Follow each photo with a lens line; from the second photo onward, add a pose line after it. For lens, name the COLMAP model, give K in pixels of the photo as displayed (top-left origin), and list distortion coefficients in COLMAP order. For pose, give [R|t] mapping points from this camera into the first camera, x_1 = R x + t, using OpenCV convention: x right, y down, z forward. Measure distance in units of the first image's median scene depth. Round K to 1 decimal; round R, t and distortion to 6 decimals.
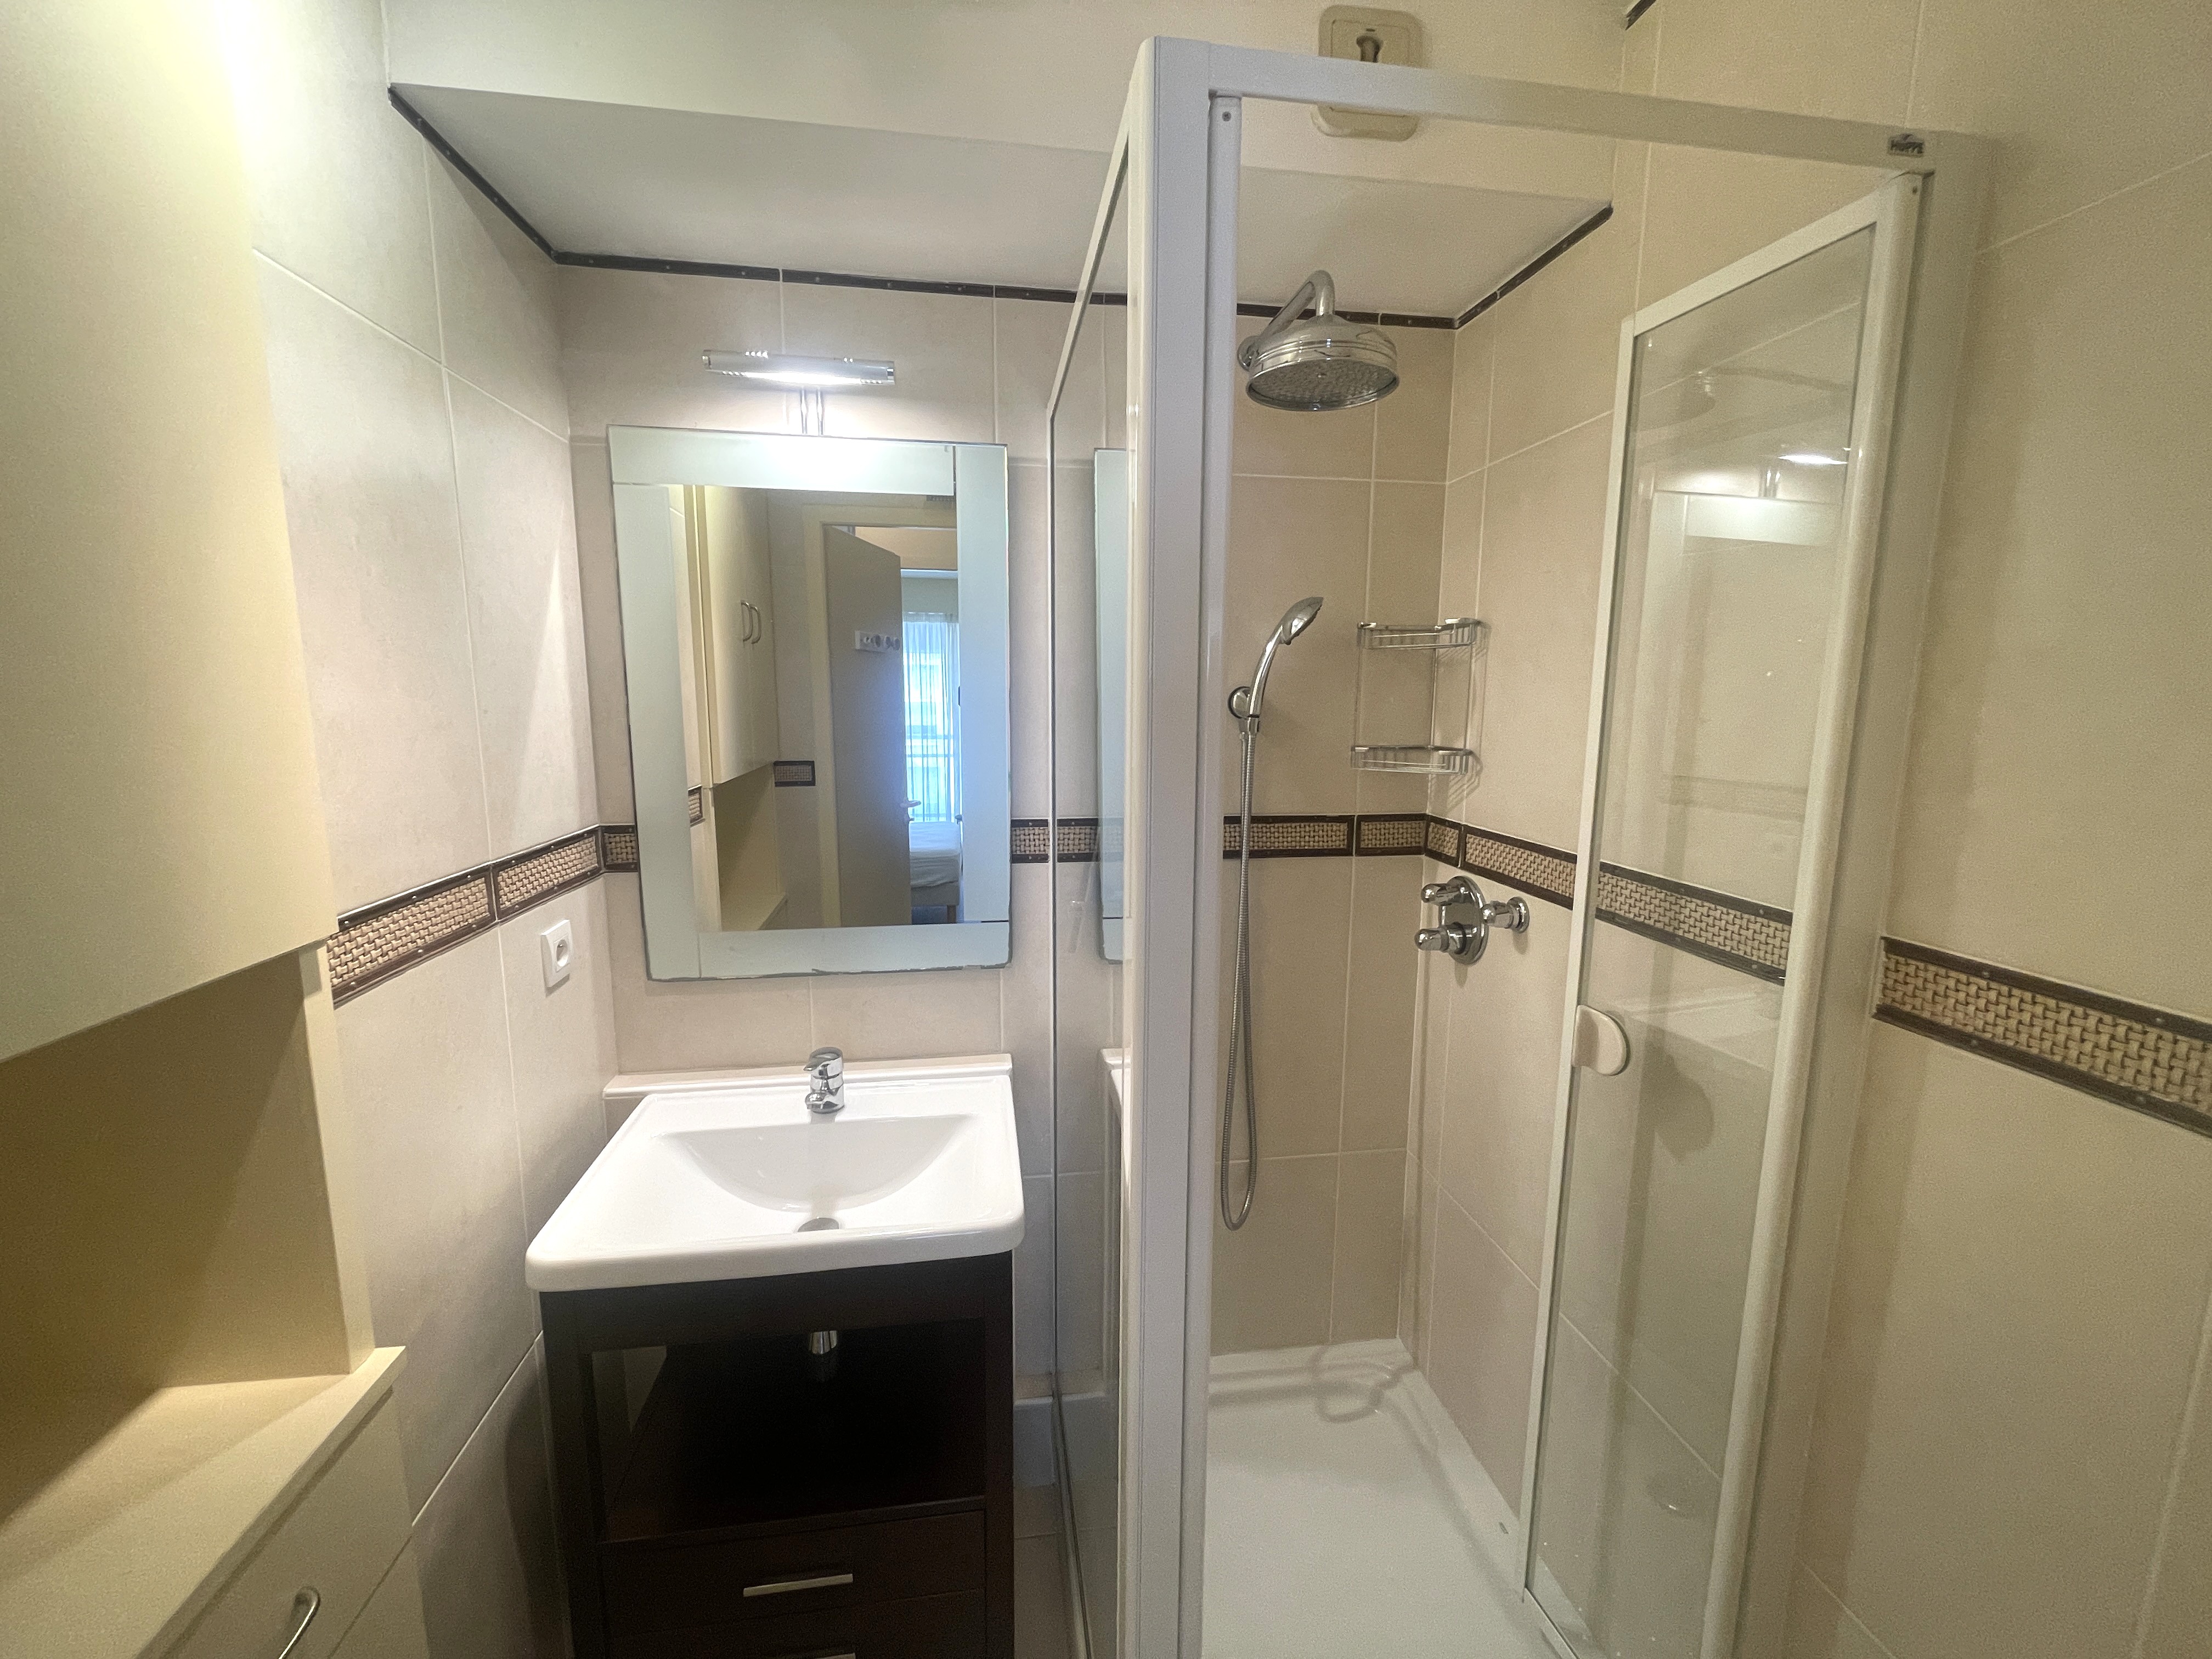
lens RADIAL K [[901.5, 0, 1109.7], [0, 901.5, 825.7], [0, 0, 1]] dist [-0.002150, 0.000175]
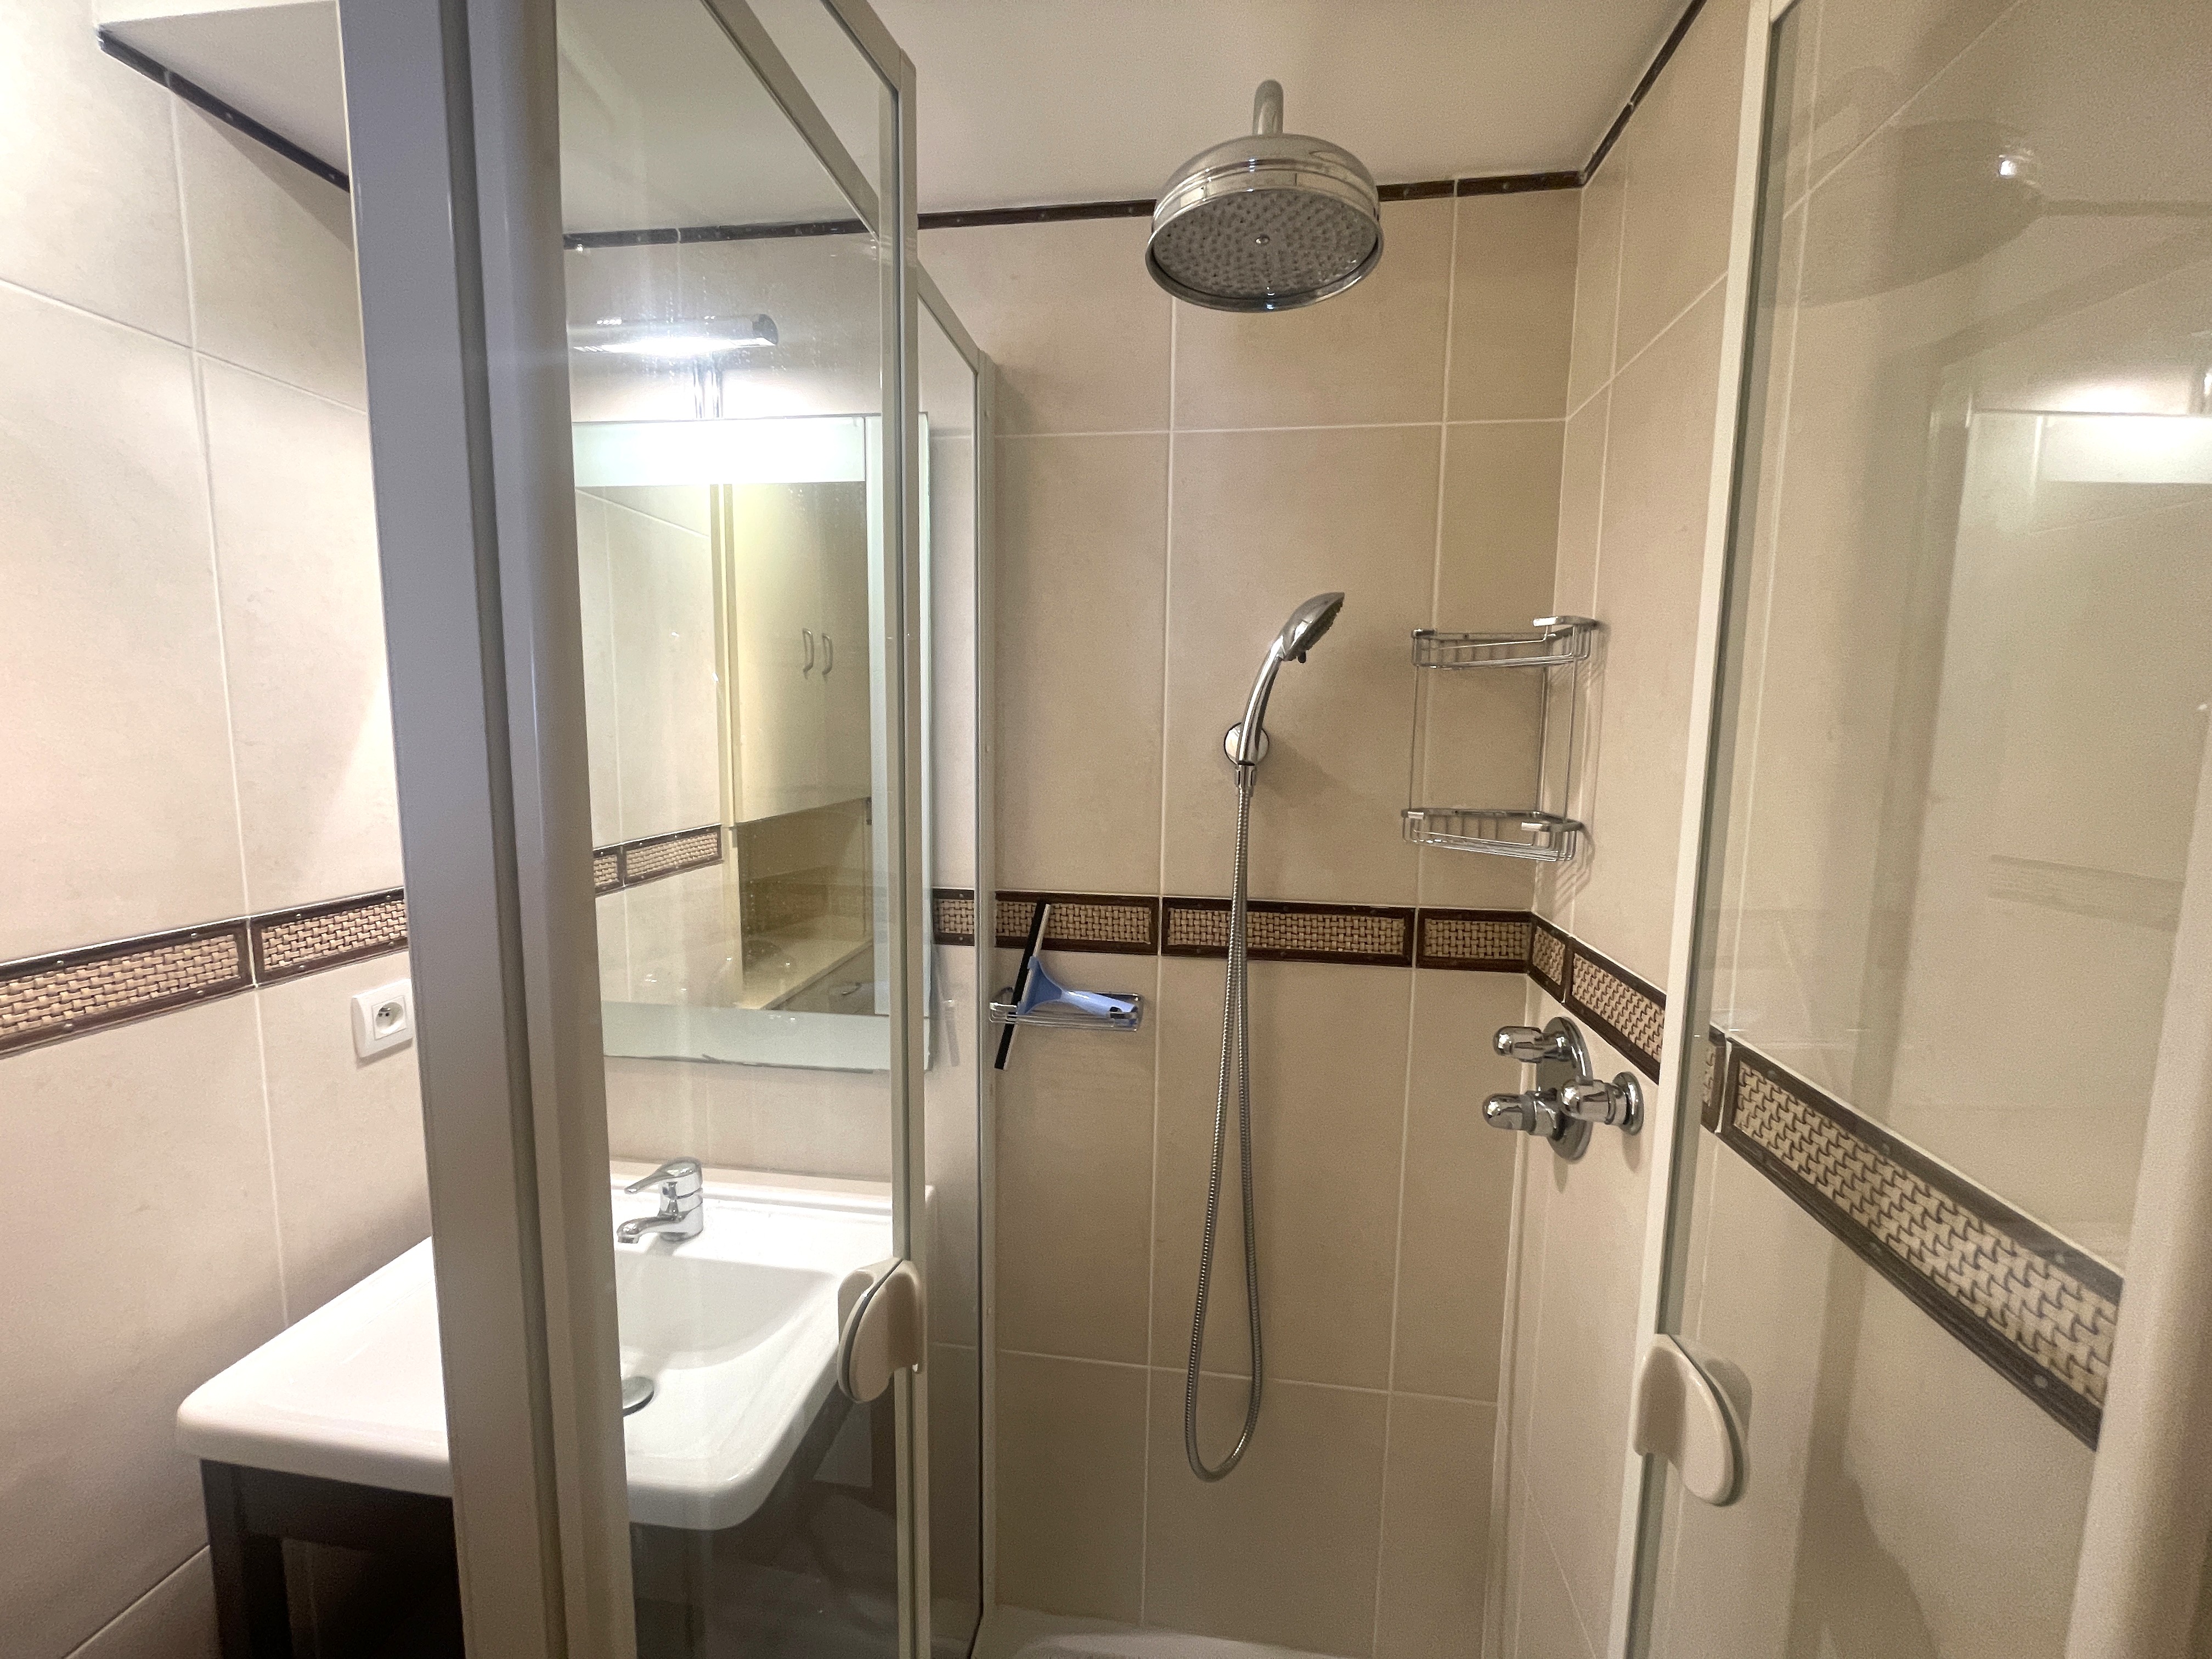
lens RADIAL K [[901.5, 0, 1104.9], [0, 901.5, 827.8], [0, 0, 1]] dist [-0.002150, 0.000175]
pose [[0.959261, 0.039229, -0.279785, 0.252273], [-0.049589, 0.998318, -0.030043, -0.043829], [0.278136, 0.042693, 0.959593, 0.289245]]
